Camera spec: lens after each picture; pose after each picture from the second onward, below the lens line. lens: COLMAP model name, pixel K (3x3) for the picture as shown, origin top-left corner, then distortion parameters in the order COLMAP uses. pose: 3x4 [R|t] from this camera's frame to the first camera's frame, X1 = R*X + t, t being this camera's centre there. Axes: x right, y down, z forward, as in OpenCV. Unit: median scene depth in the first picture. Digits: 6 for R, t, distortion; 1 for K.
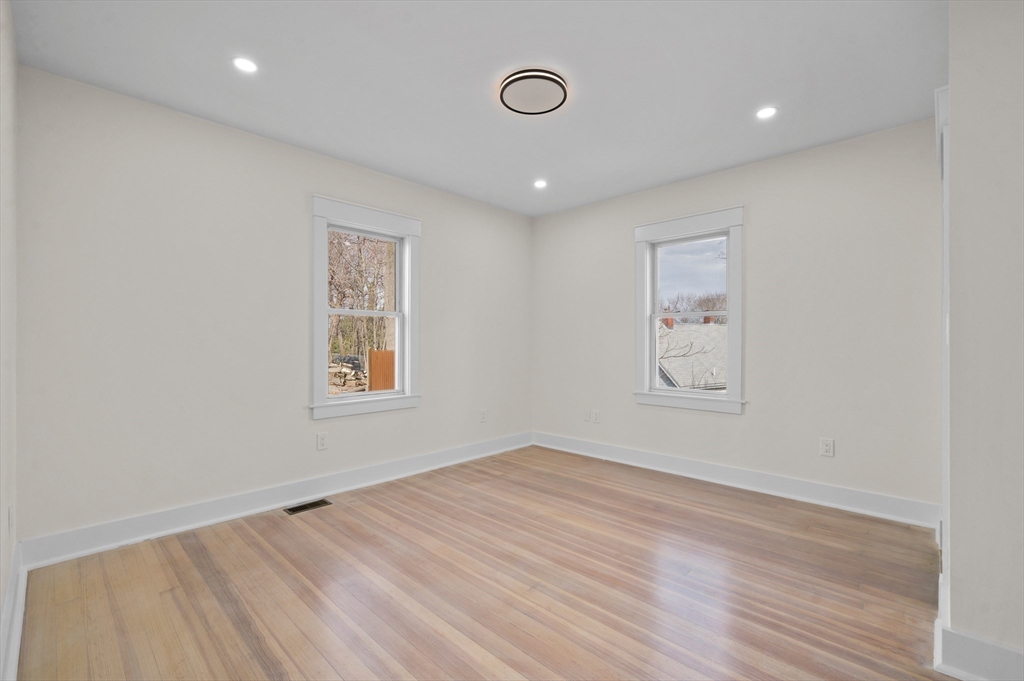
lens RADIAL K [[448.6, 0, 517.9], [0, 448.6, 341.9], [0, 0, 1]] dist [-0.003355, 0.001021]
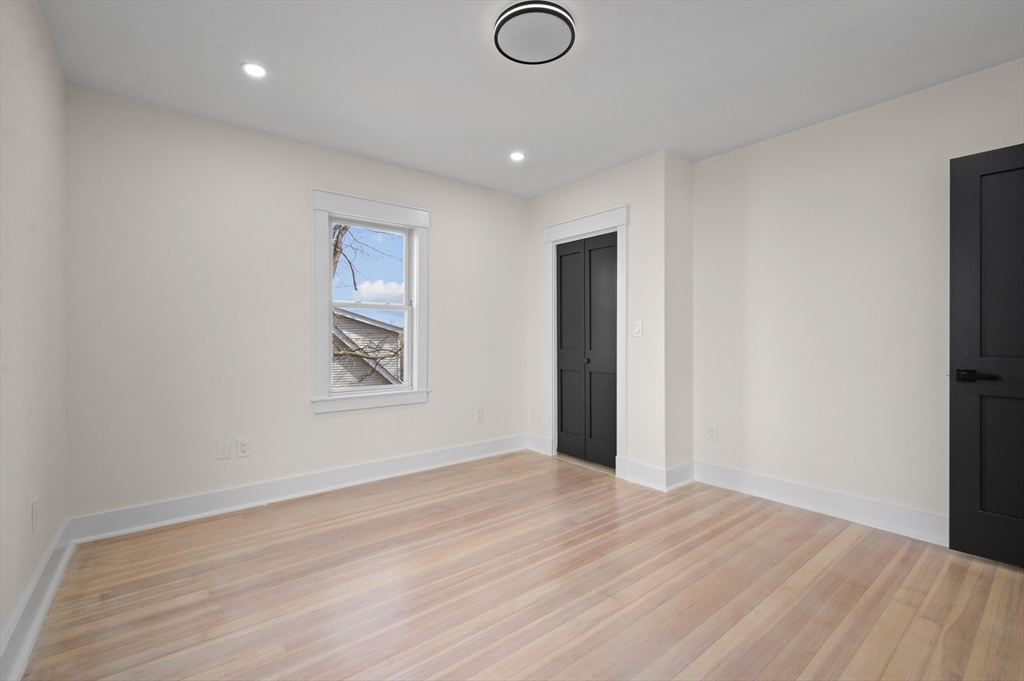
lens RADIAL K [[448.6, 0, 518.1], [0, 448.6, 337.4], [0, 0, 1]] dist [-0.003355, 0.001021]
pose [[0.126208, -0.003575, 0.991997, -0.613559], [0.003669, 0.999988, 0.003137, 0.003191], [-0.991997, 0.003244, 0.126219, 0.717261]]
